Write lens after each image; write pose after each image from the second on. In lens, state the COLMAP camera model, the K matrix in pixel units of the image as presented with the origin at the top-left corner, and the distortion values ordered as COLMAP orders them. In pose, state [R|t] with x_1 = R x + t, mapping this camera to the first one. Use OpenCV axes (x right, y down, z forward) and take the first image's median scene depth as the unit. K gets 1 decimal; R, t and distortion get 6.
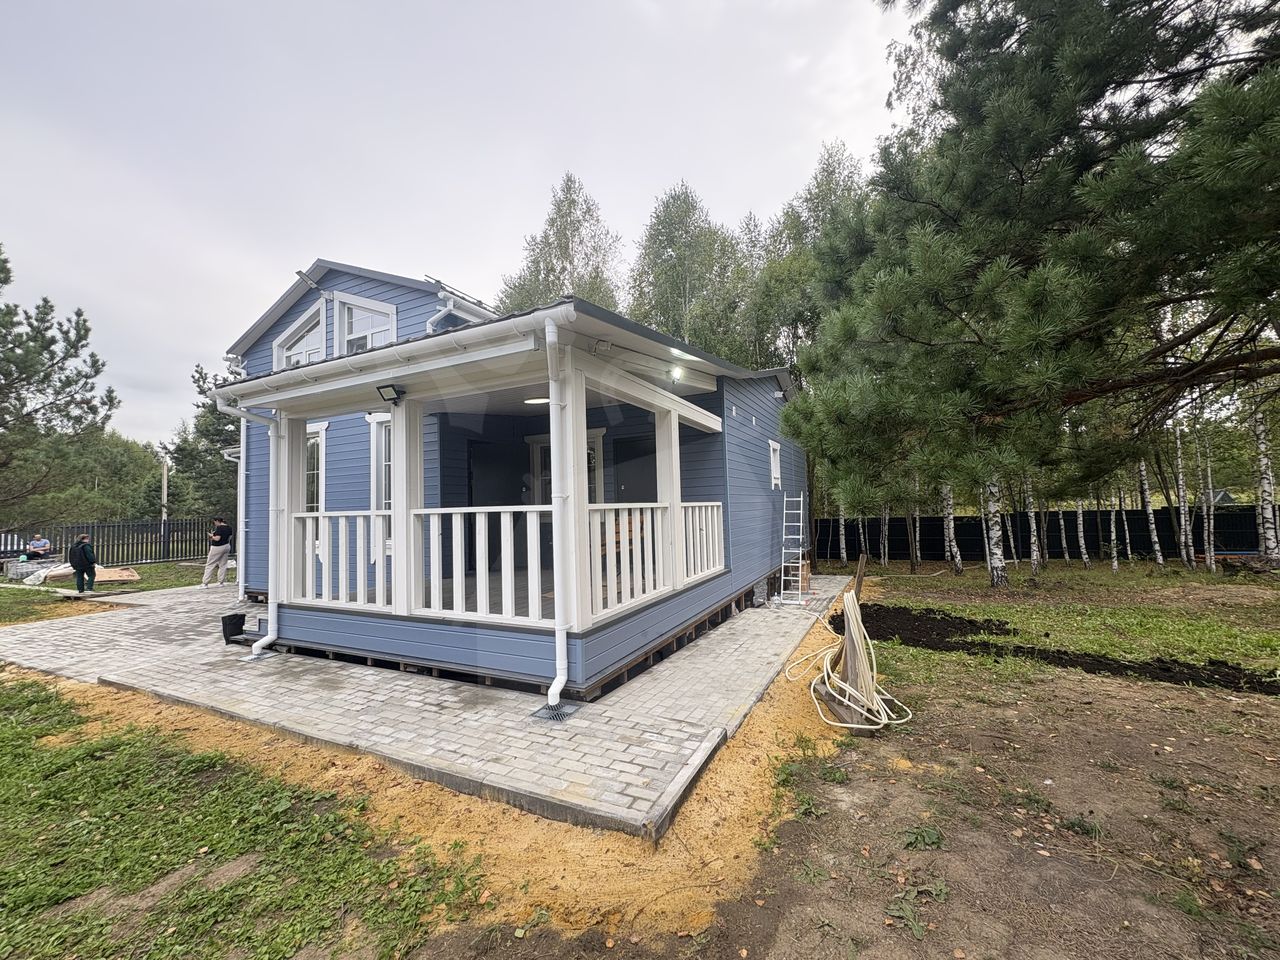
lens RADIAL K [[508.5, 0, 637.3], [0, 508.5, 479.9], [0, 0, 1]] dist [0.001434, 0.000052]
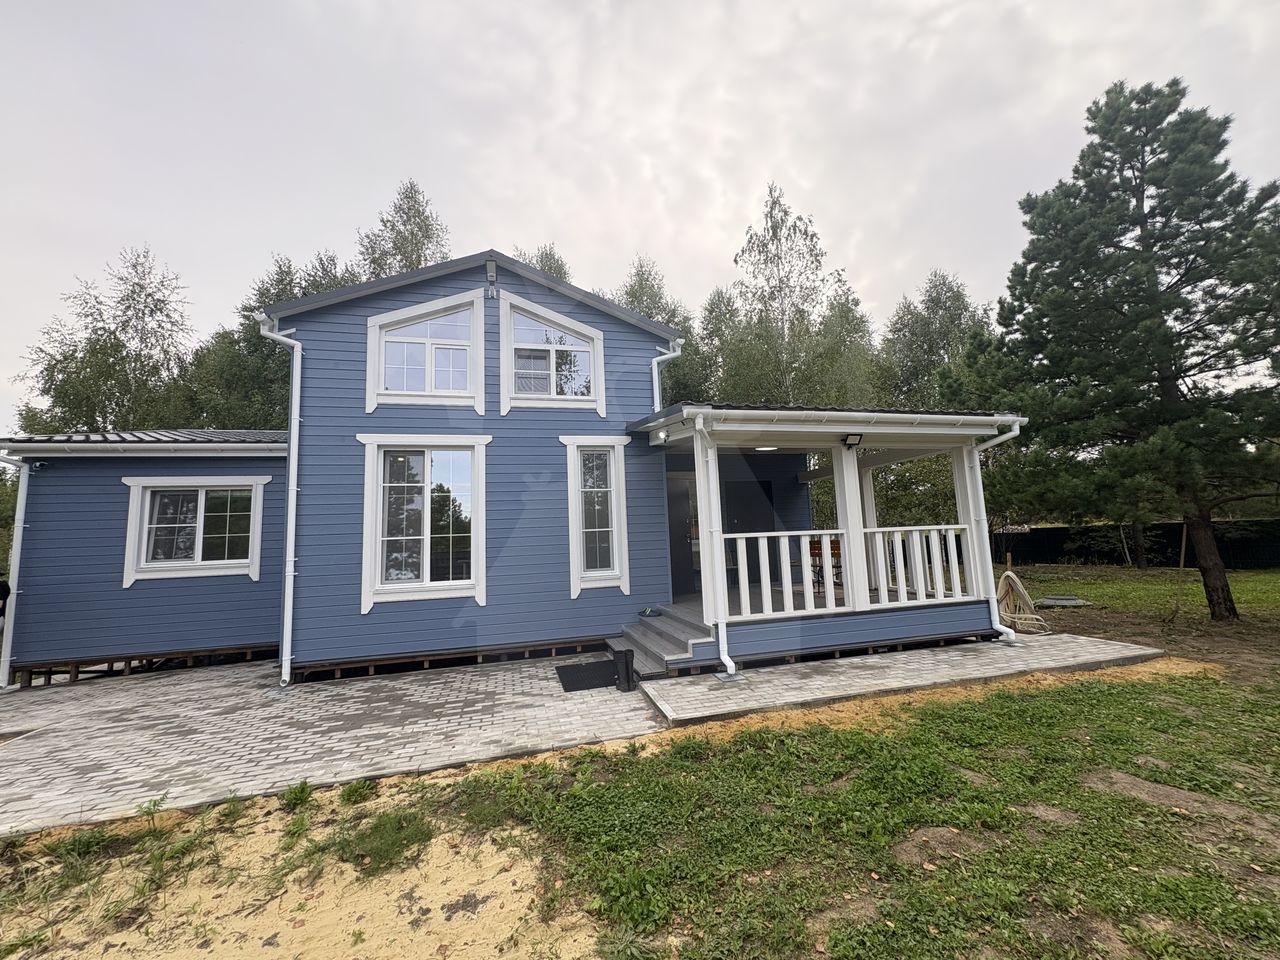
lens RADIAL K [[508.5, 0, 637.3], [0, 508.5, 479.9], [0, 0, 1]] dist [0.001434, 0.000052]
pose [[0.753065, 0.071652, 0.654033, -1.319051], [-0.014101, 0.995582, -0.092833, 0.045781], [-0.657795, 0.060687, 0.750748, 0.283575]]
